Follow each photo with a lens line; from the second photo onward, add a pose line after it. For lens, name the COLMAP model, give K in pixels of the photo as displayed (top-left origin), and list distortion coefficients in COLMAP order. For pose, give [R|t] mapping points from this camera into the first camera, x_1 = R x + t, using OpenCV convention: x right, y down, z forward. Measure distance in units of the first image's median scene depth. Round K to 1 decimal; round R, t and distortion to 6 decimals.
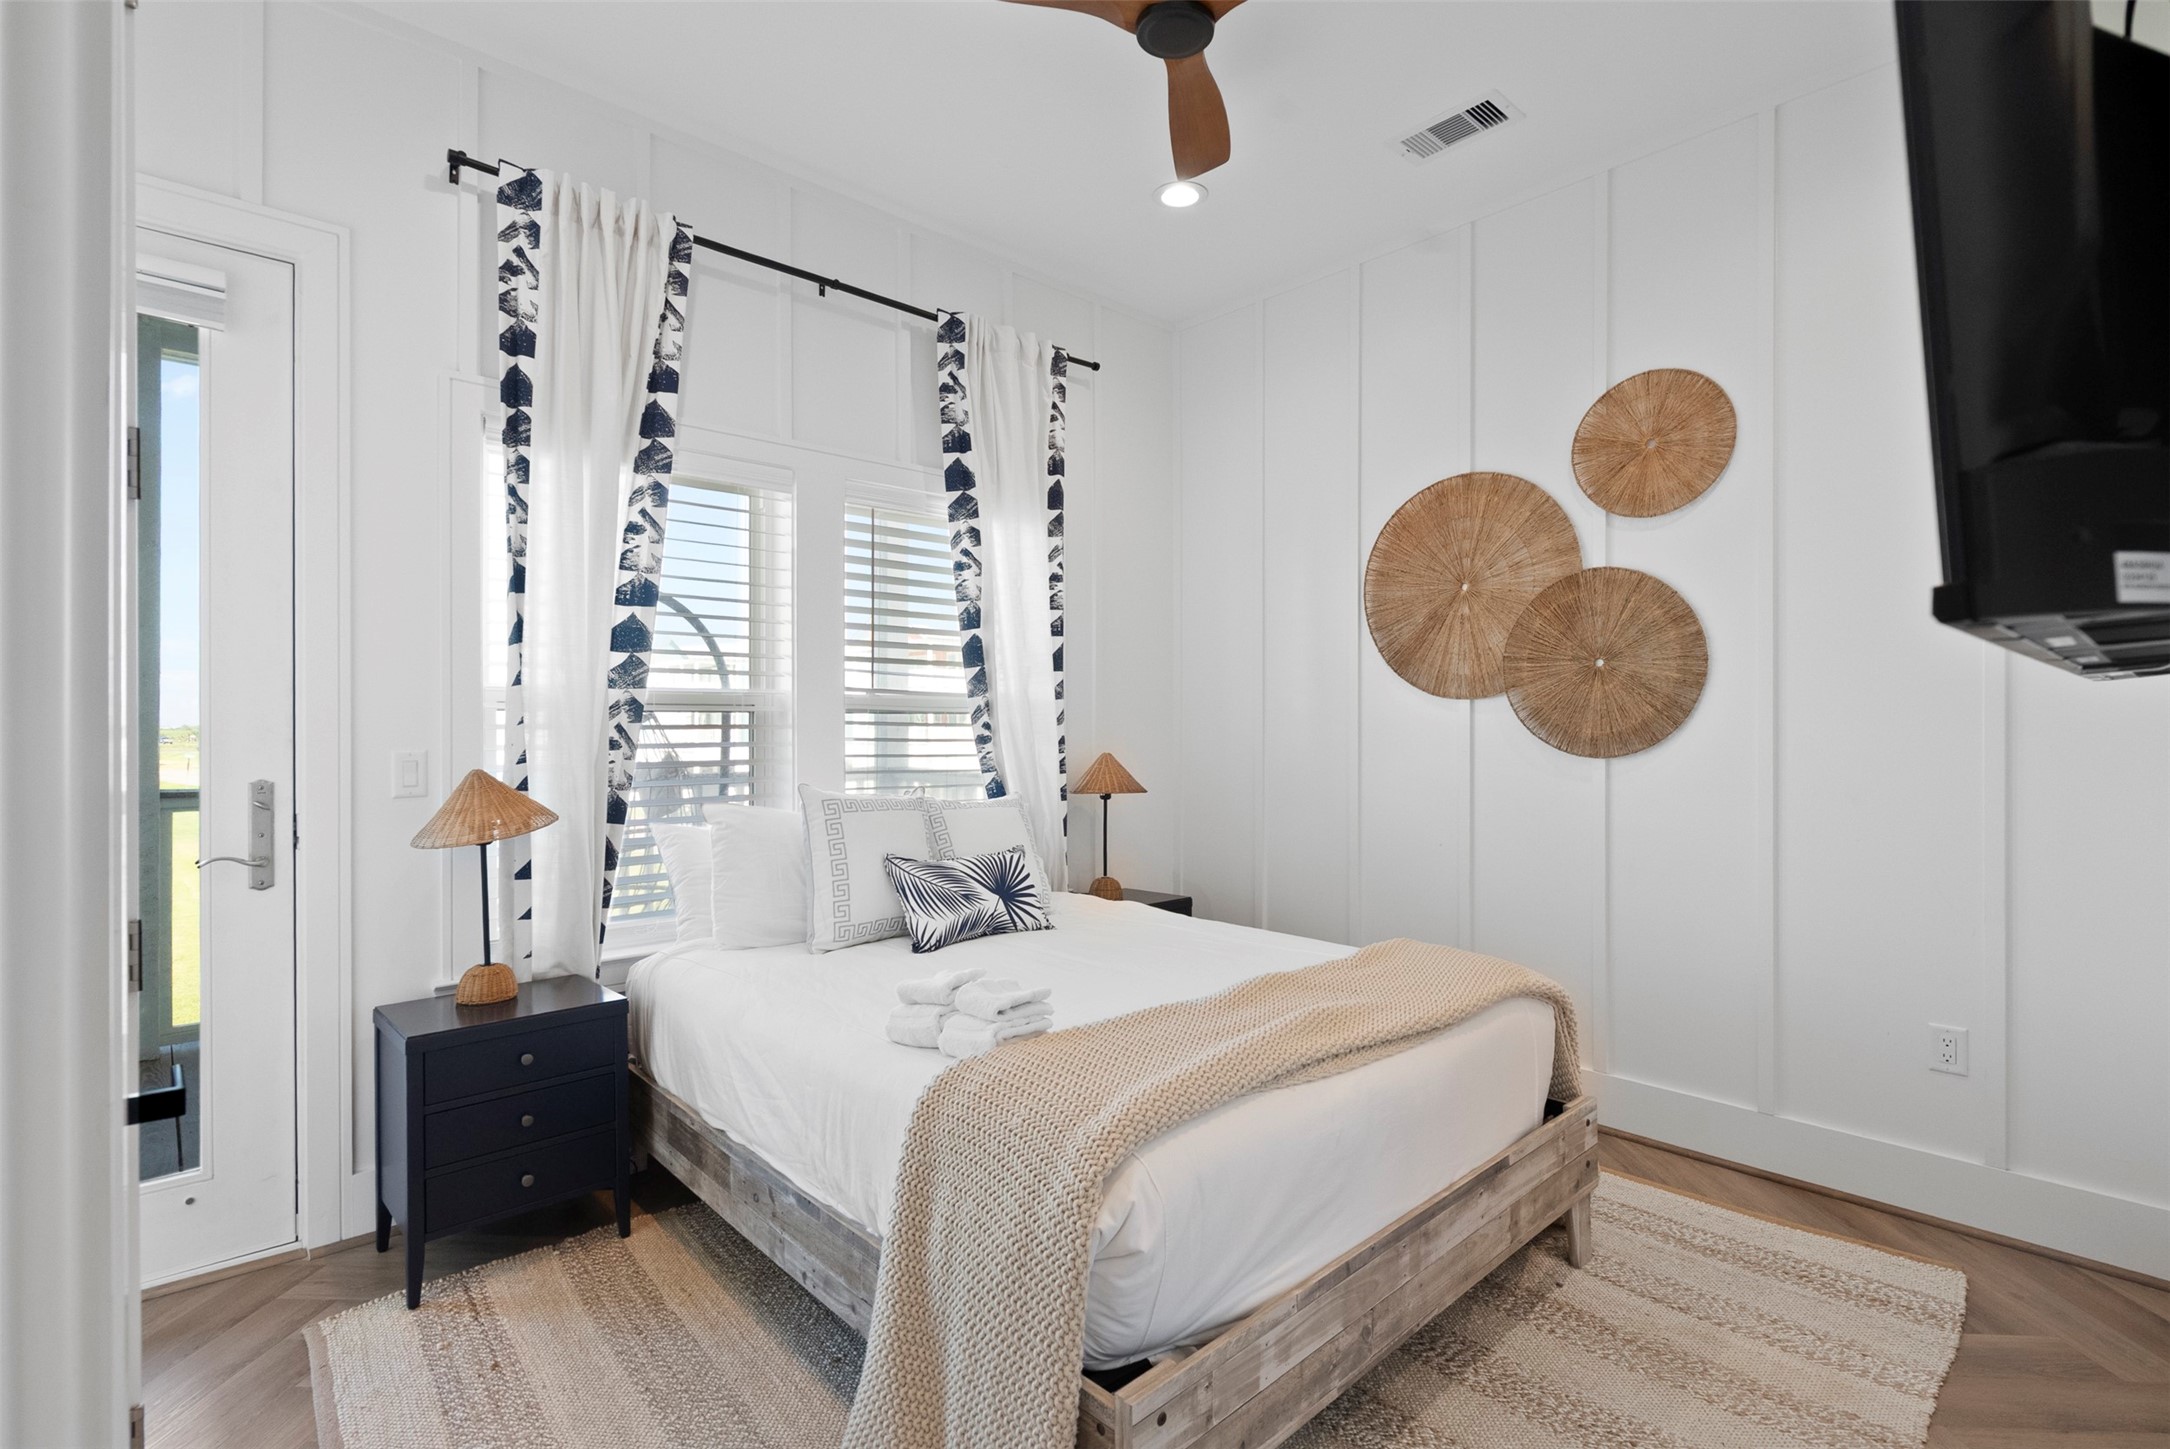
lens RADIAL K [[1008.6, 0, 1118.6], [0, 1008.6, 726.8], [0, 0, 1]] dist [-0.007997, 0.002064]
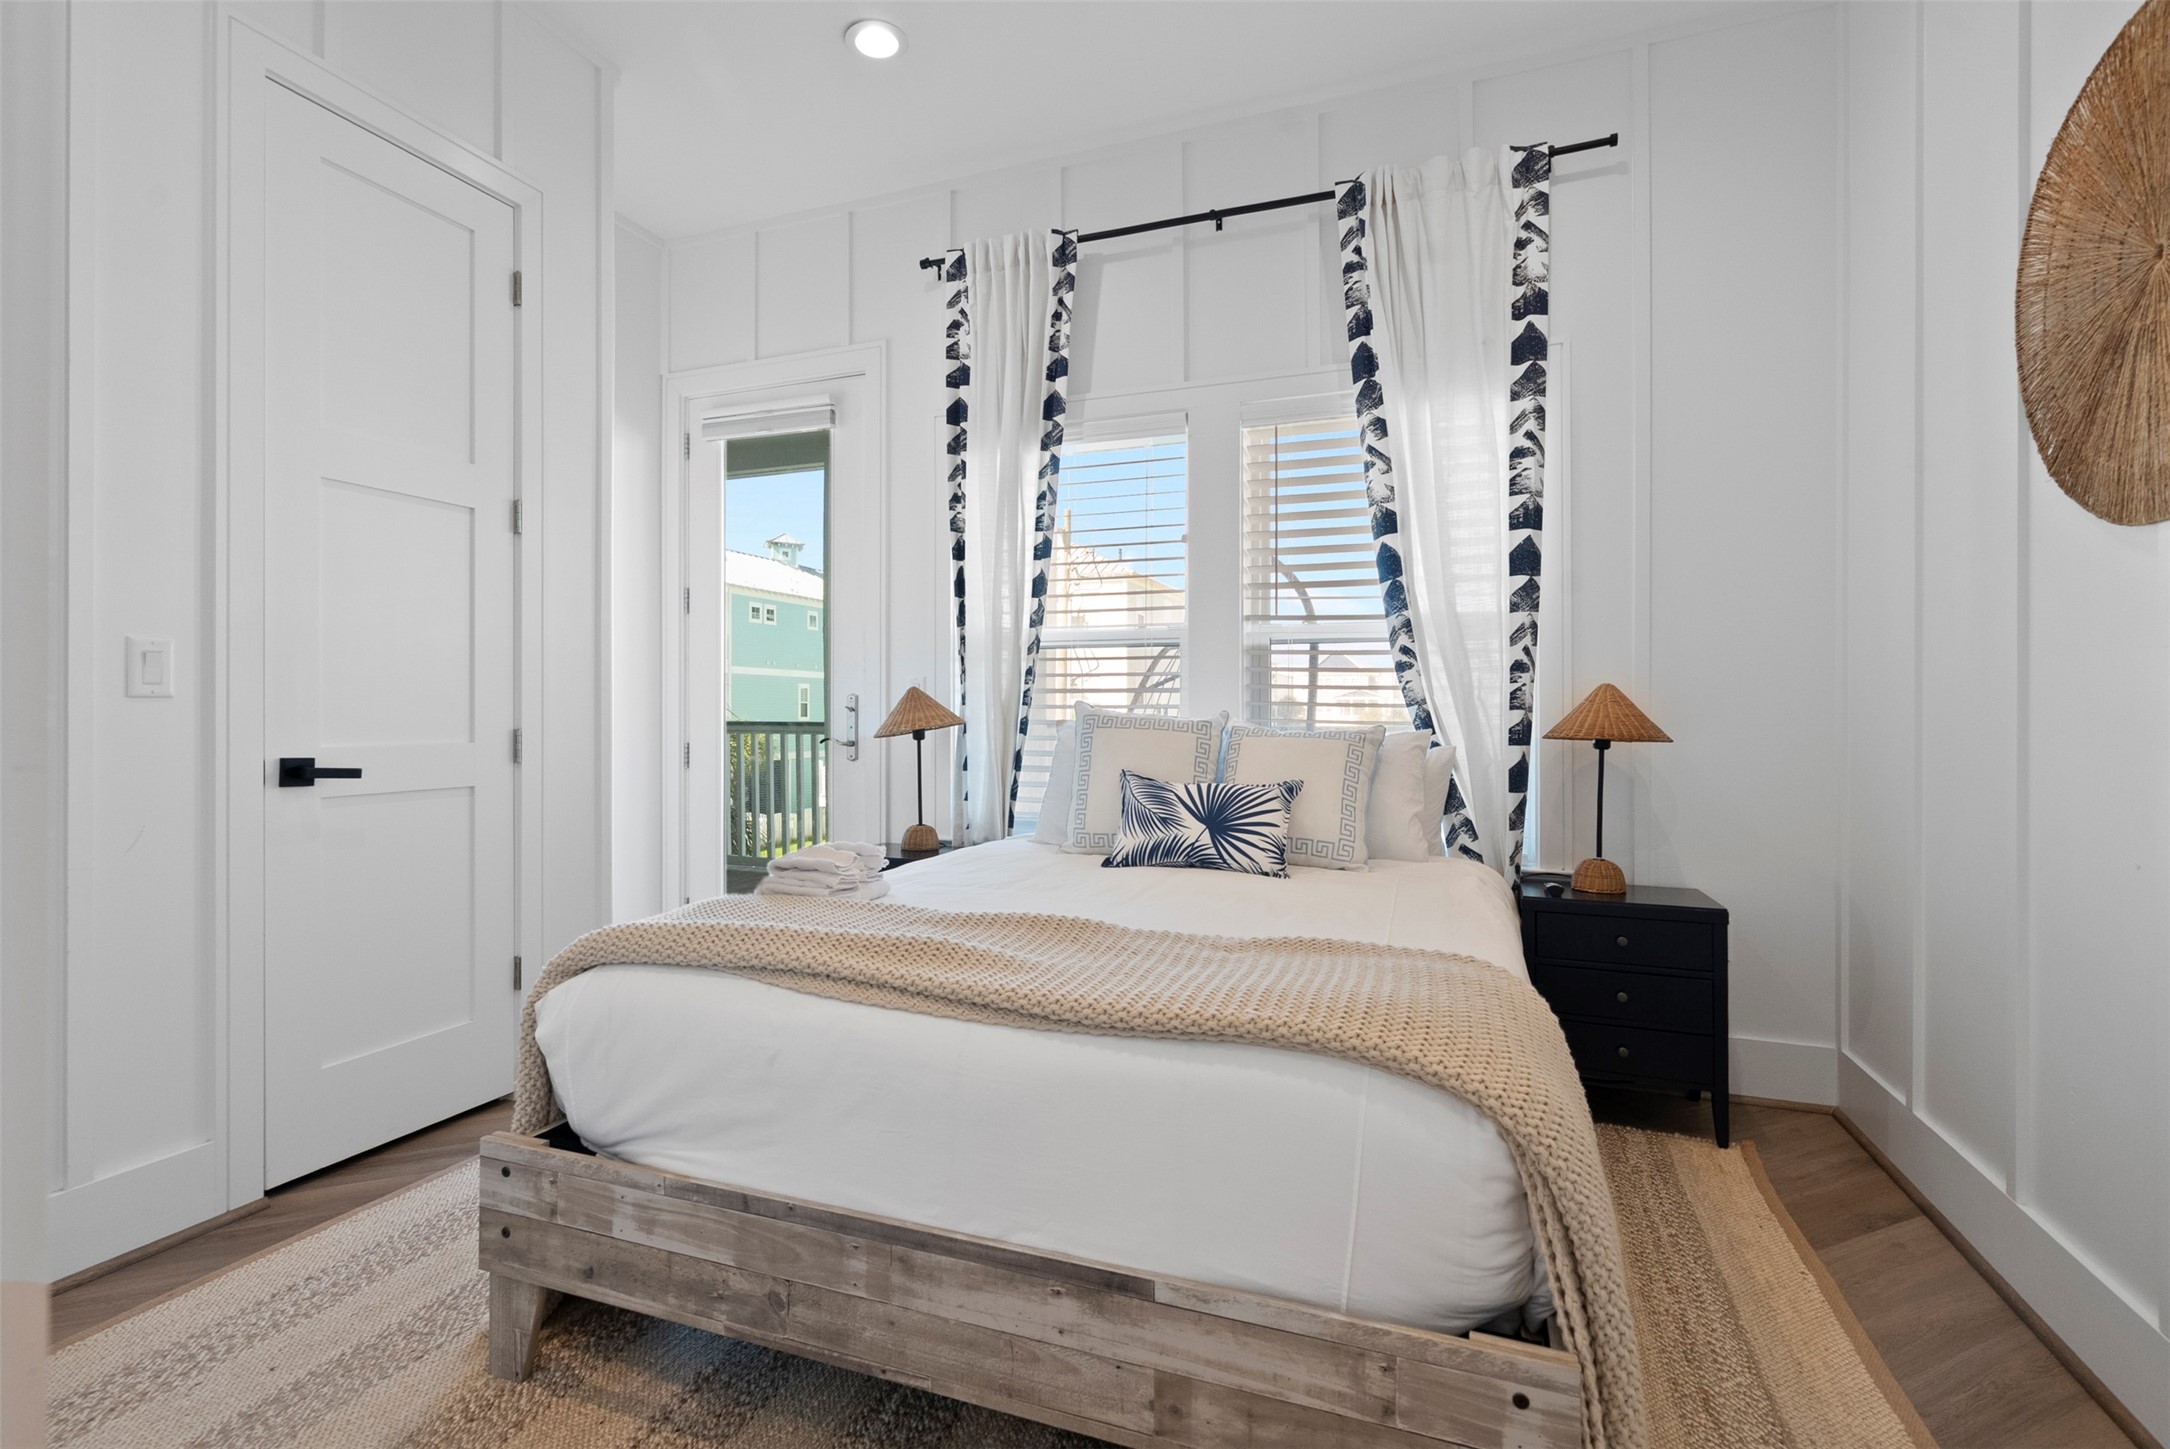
lens RADIAL K [[1008.6, 0, 1072.9], [0, 1008.6, 710.3], [0, 0, 1]] dist [-0.007997, 0.002064]
pose [[0.431508, 0.000658, -0.902109, 0.523759], [-0.002970, 0.999995, -0.000691, 0.052642], [0.902104, 0.002977, 0.431508, 0.406700]]
